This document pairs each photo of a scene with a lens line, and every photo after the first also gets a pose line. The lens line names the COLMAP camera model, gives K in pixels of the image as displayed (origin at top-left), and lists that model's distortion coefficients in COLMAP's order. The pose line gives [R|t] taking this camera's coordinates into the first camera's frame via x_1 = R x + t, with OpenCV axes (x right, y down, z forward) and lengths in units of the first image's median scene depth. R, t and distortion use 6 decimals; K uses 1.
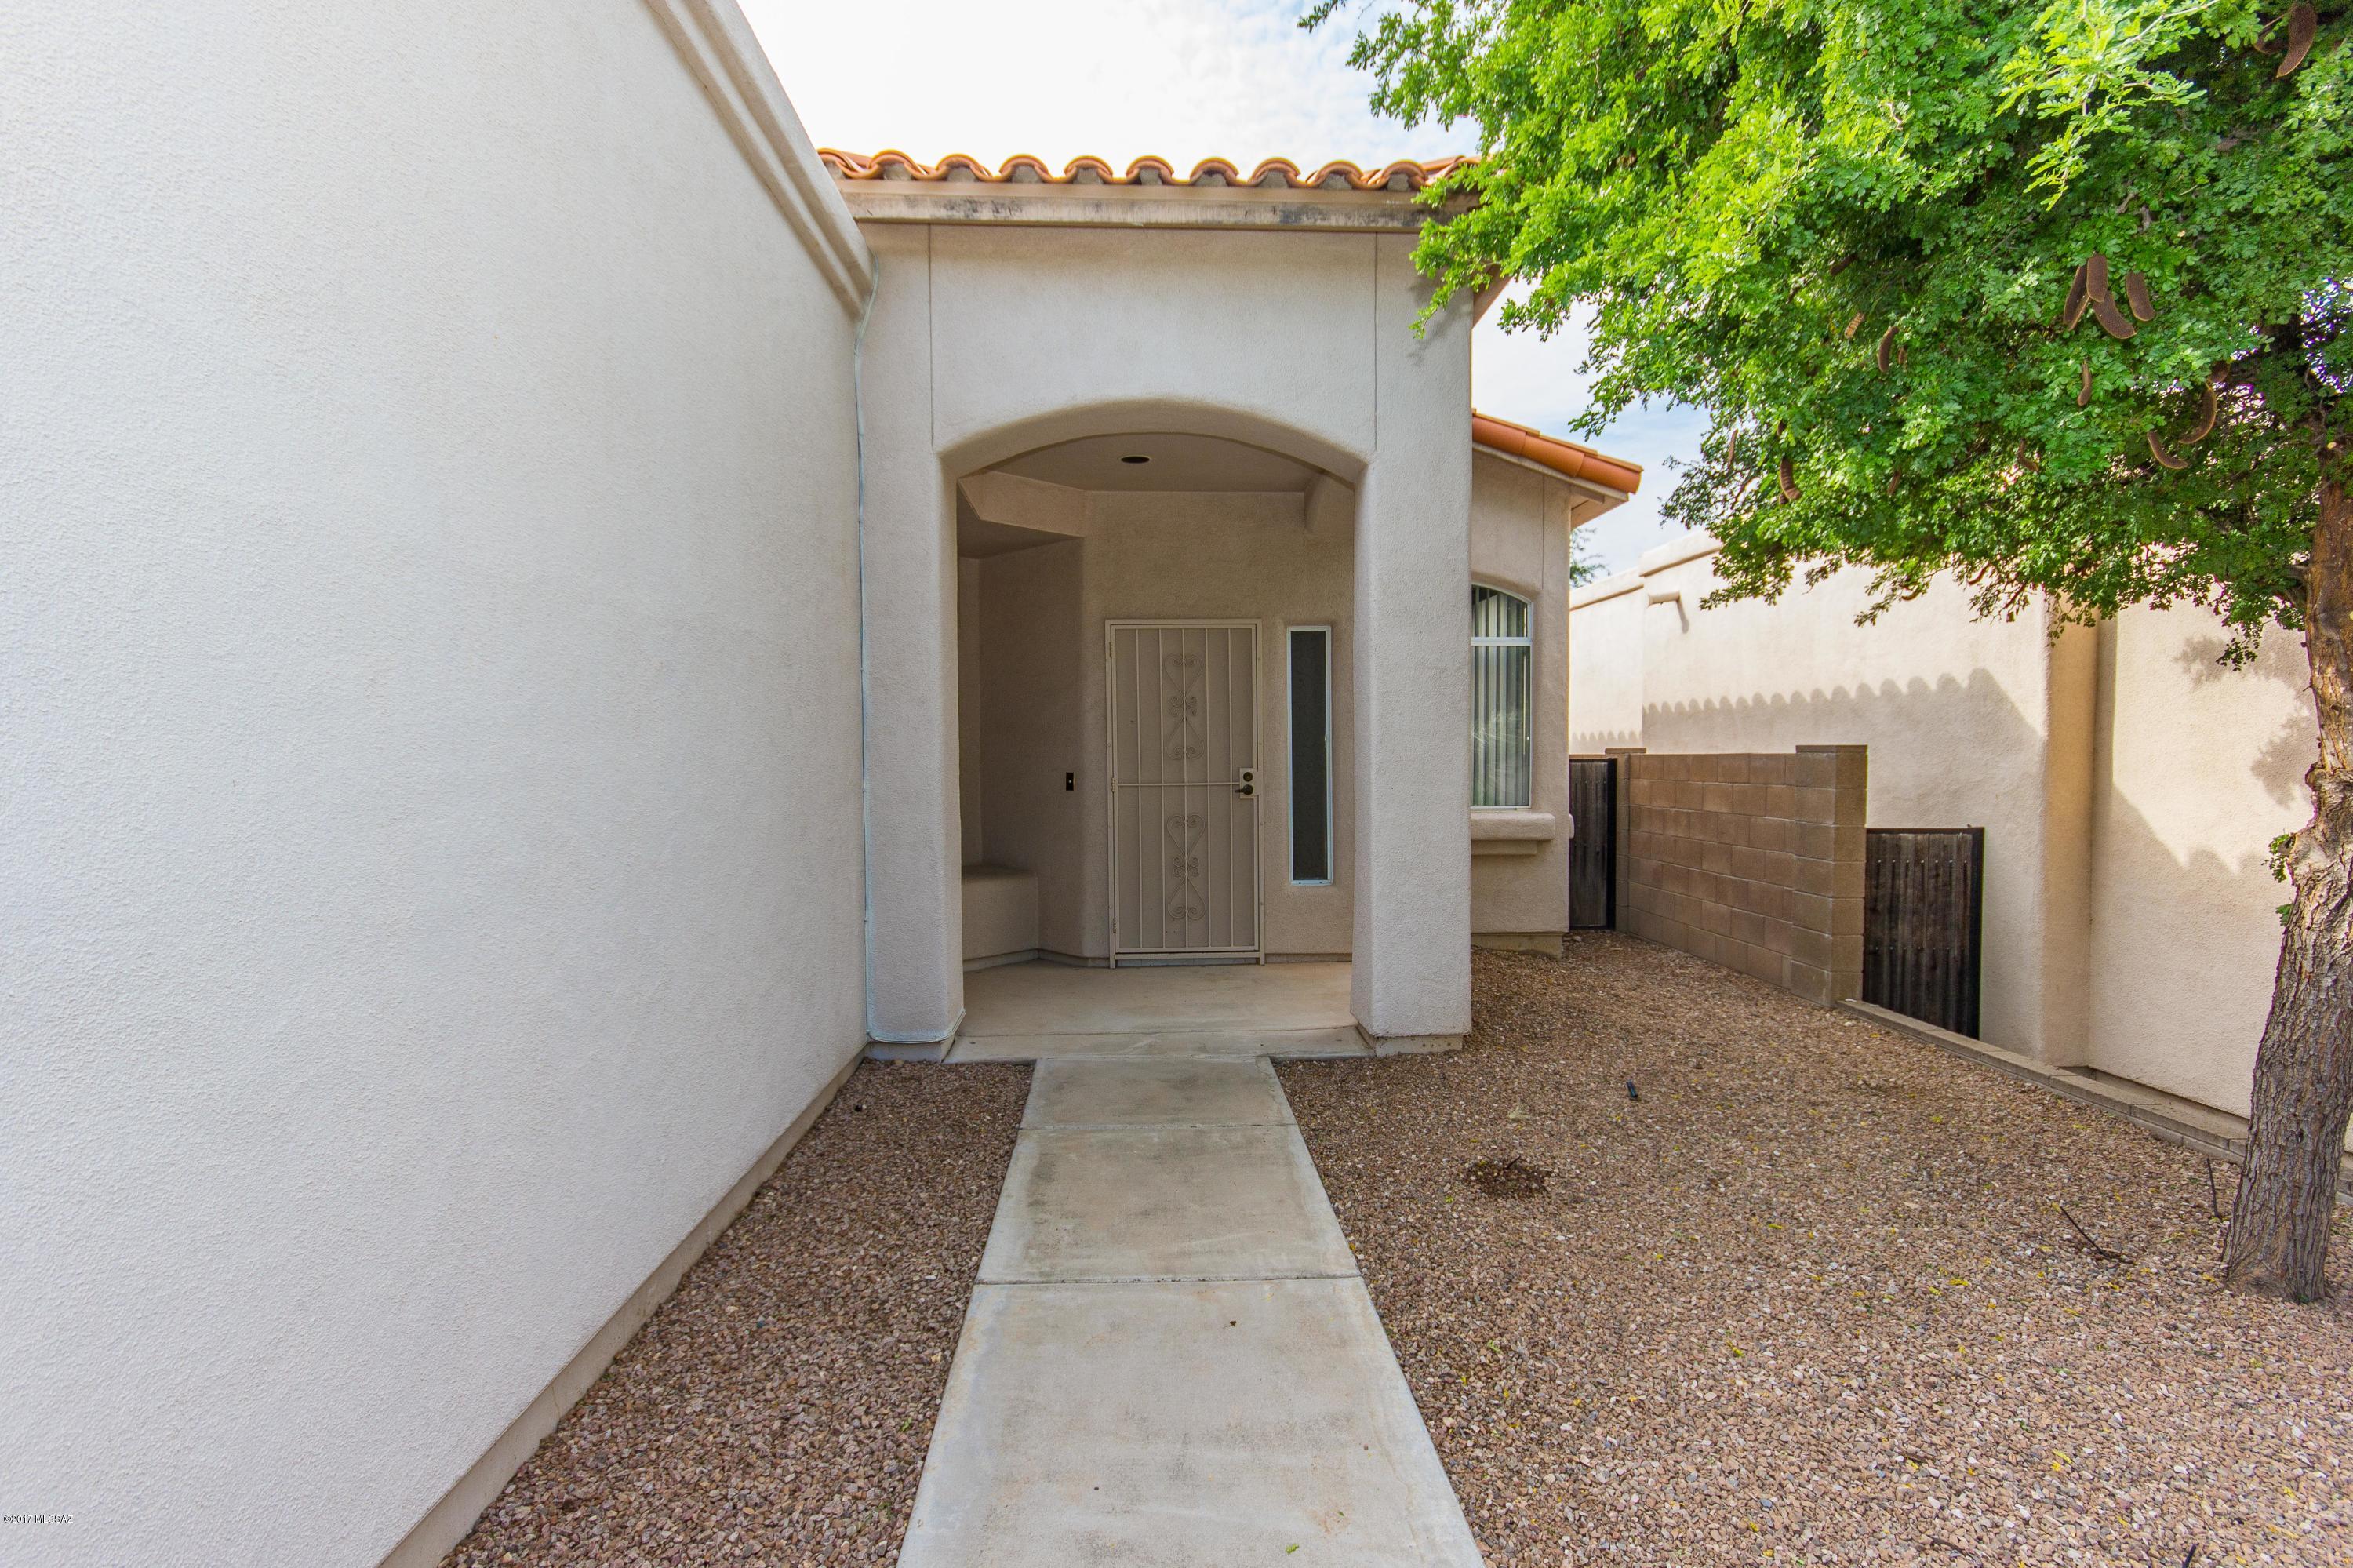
lens RADIAL K [[1111.6, 0, 1189.3], [0, 1111.6, 784.3], [0, 0, 1]] dist [0.009398, -0.001048]
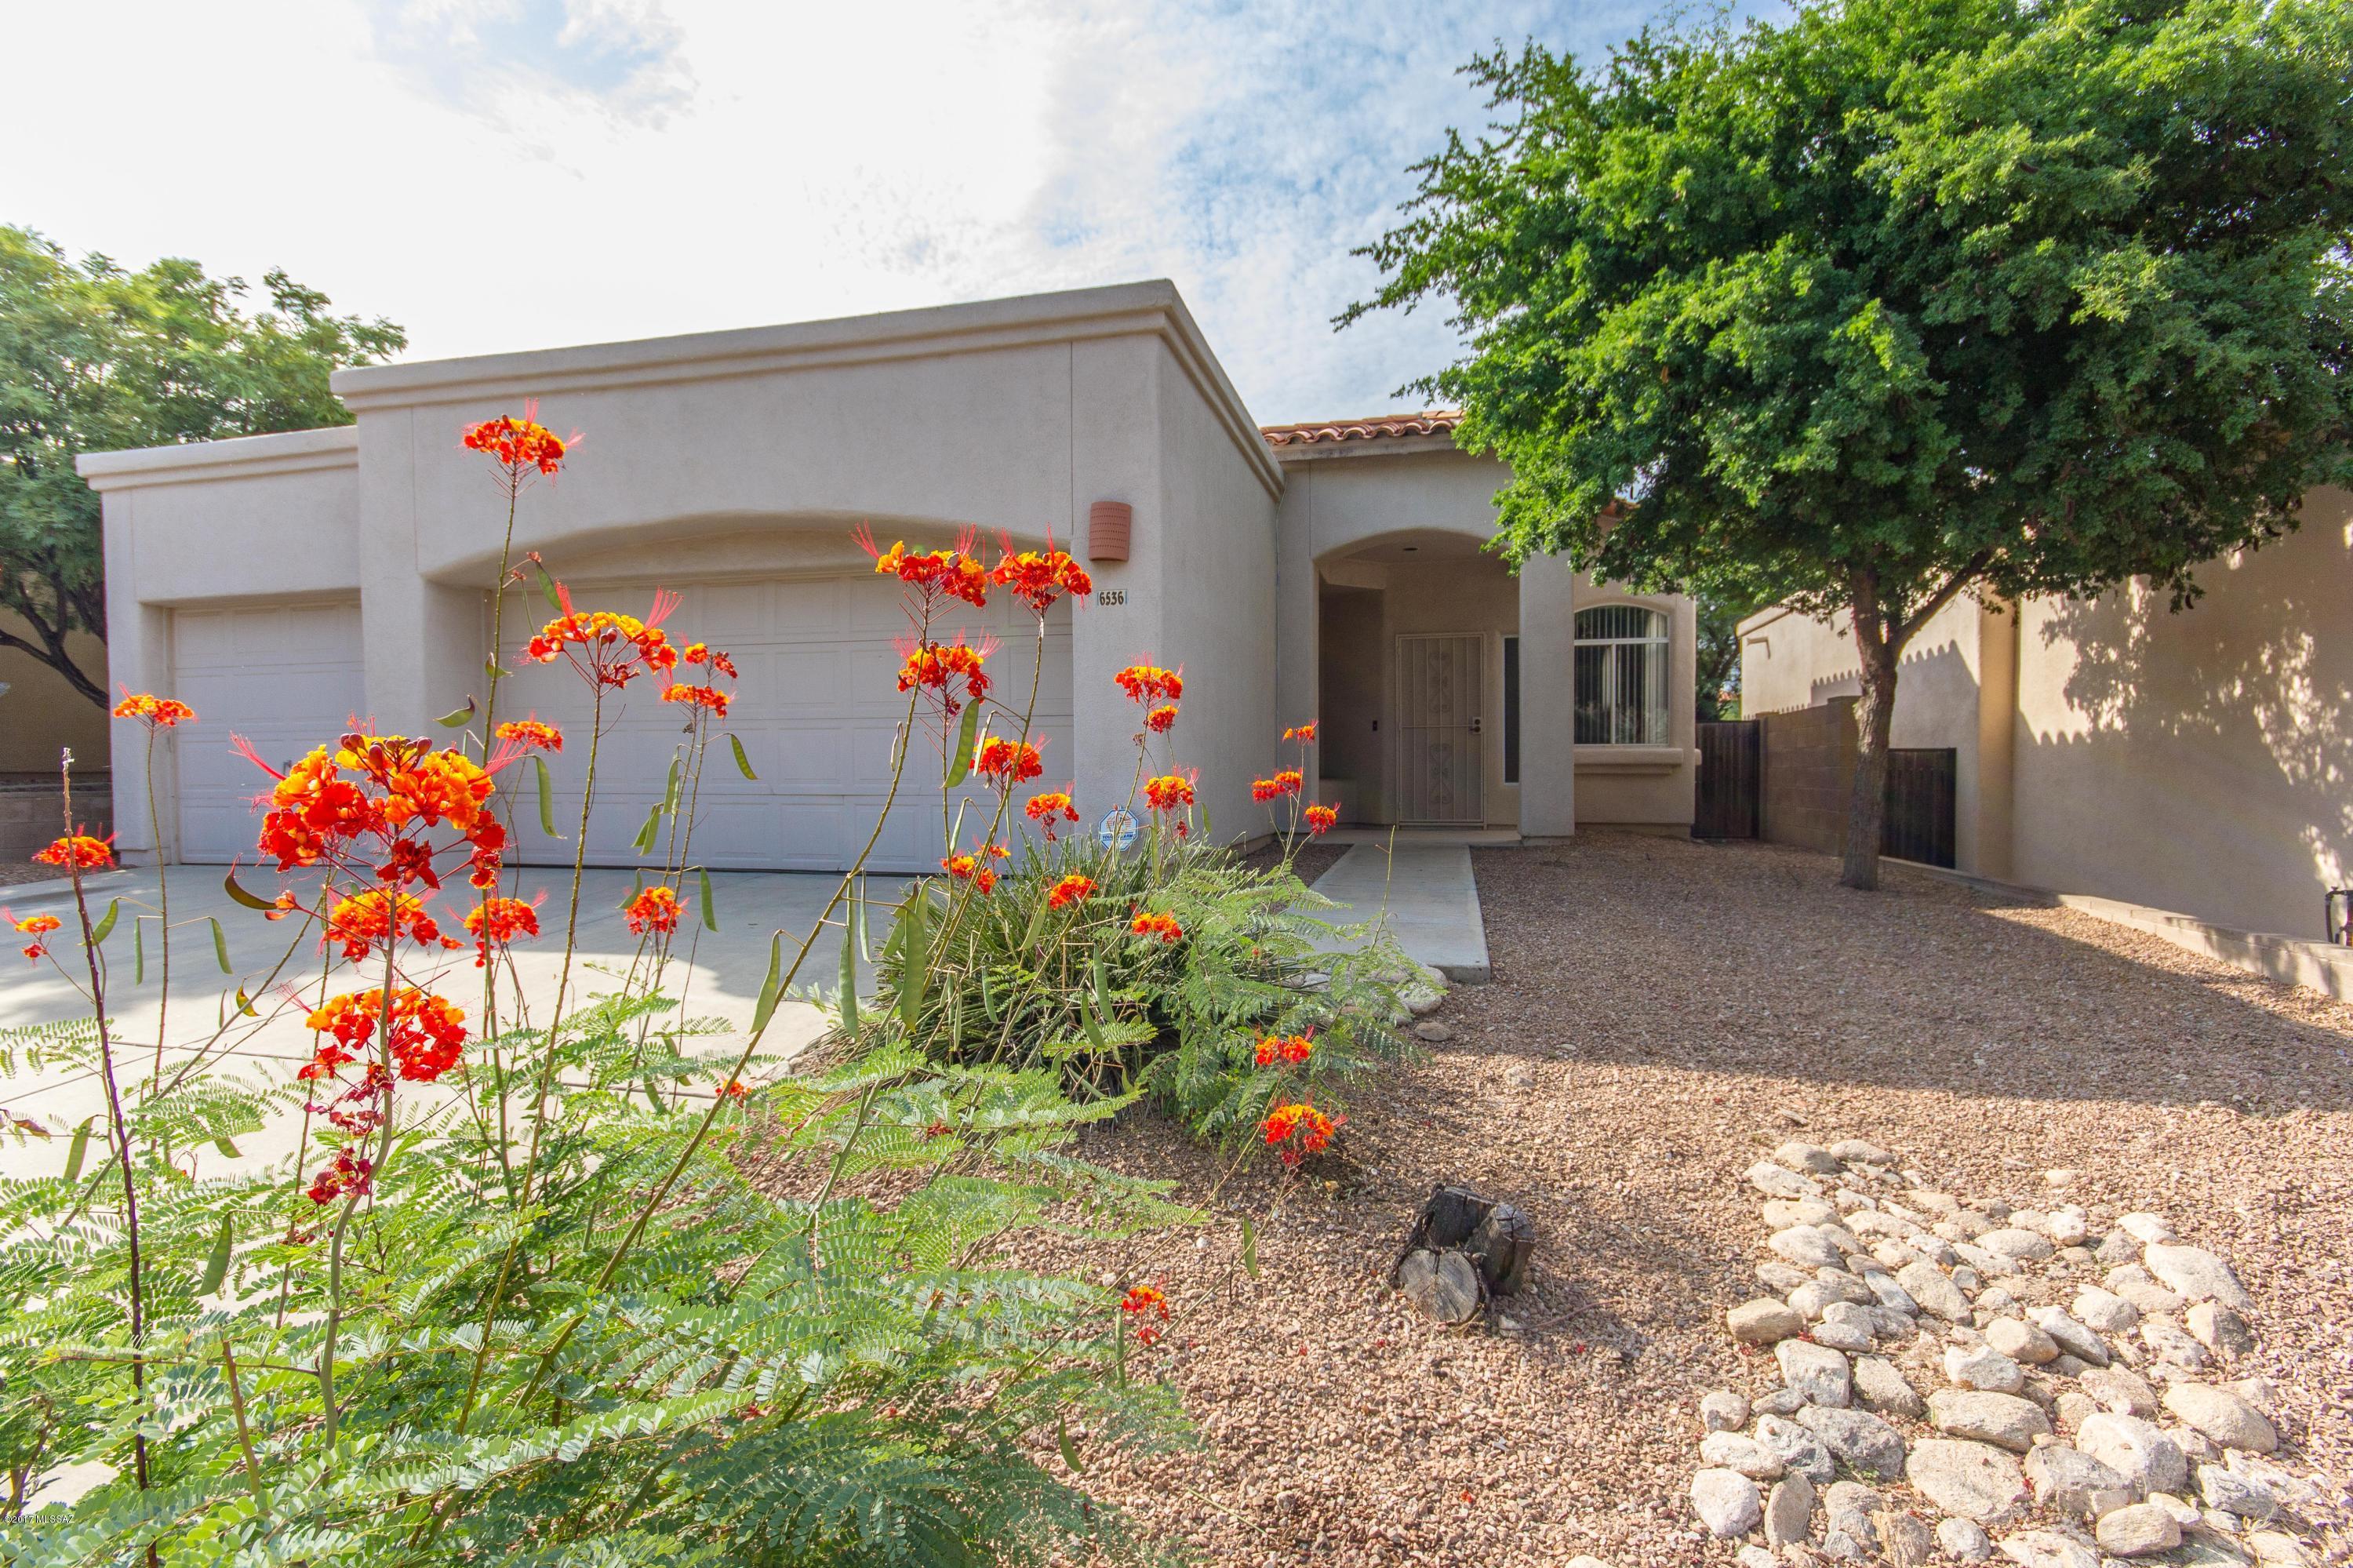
lens RADIAL K [[1111.6, 0, 1189.3], [0, 1111.6, 784.3], [0, 0, 1]] dist [0.009398, -0.001048]
pose [[0.959608, 0.005717, -0.281284, 0.113657], [-0.011703, 0.999739, -0.019603, 0.135205], [0.281098, 0.022103, 0.959424, -0.825507]]
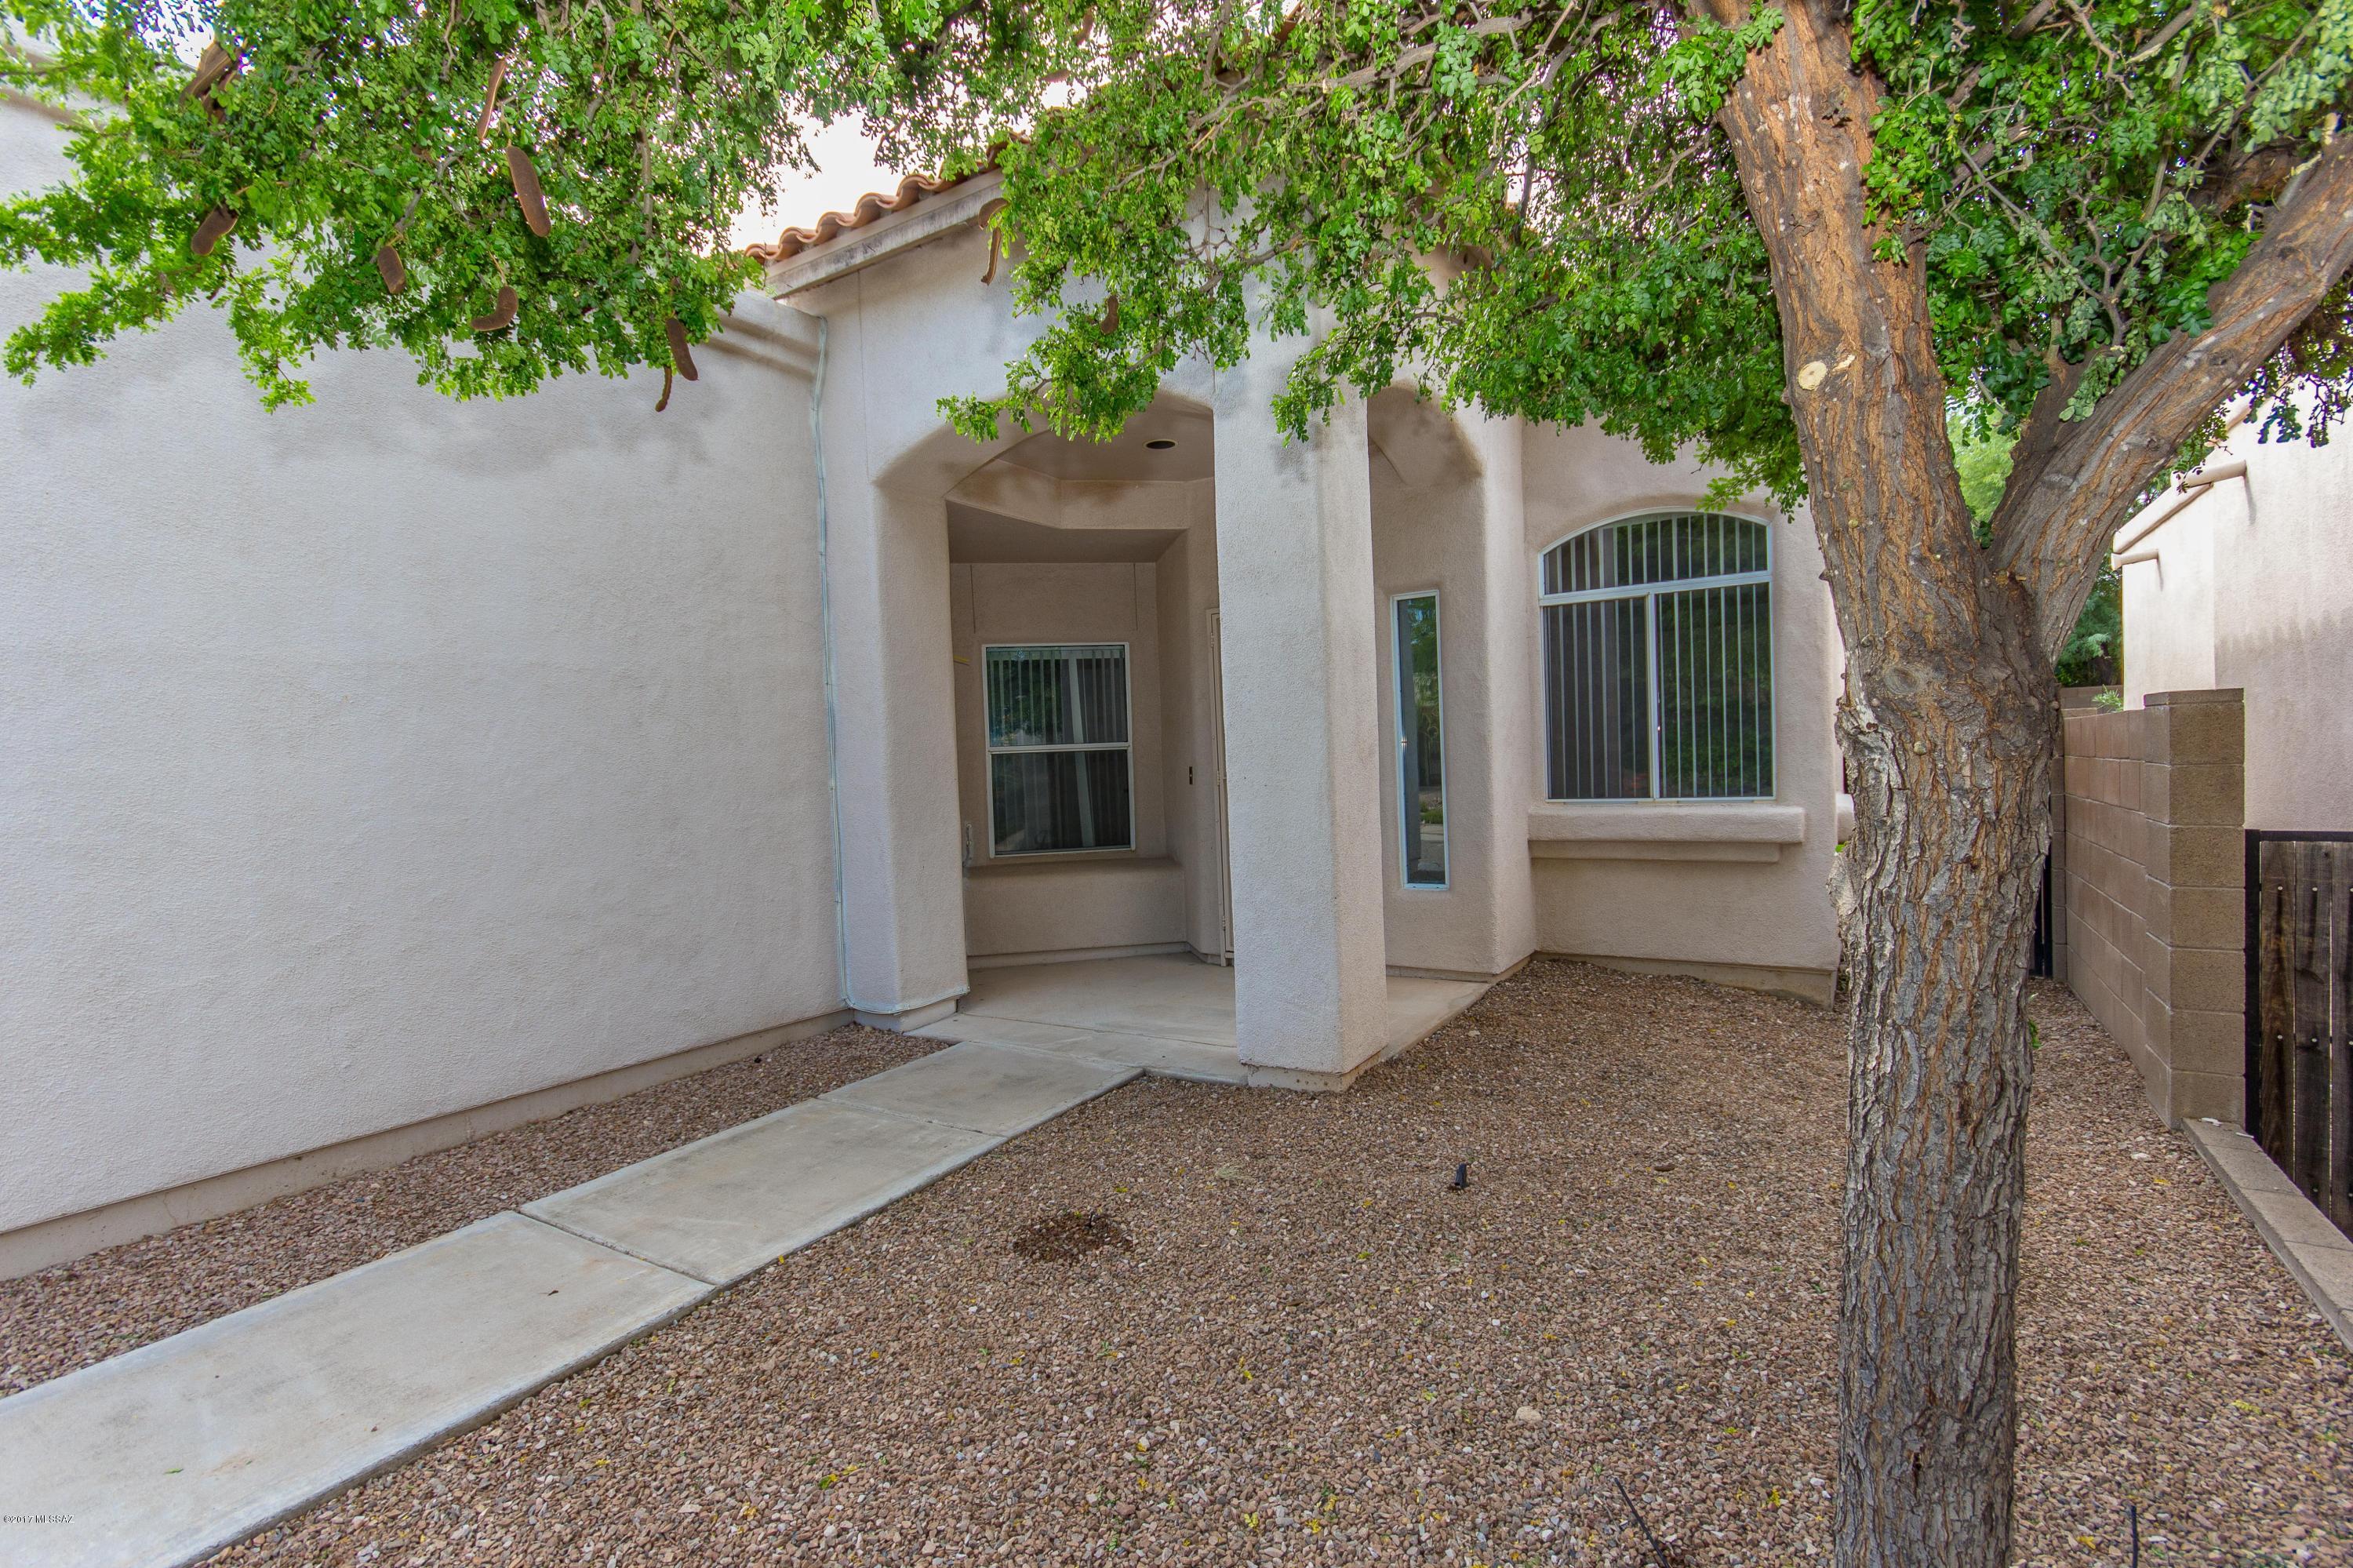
lens RADIAL K [[1083.7, 0, 1176.5], [0, 1083.7, 784.0], [0, 0, 1]] dist [0.001416, -0.000008]
pose [[0.821871, -0.013978, -0.569501, 0.452834], [0.015859, 0.999873, -0.001655, 0.006849], [0.569452, -0.007672, 0.821989, 0.203550]]
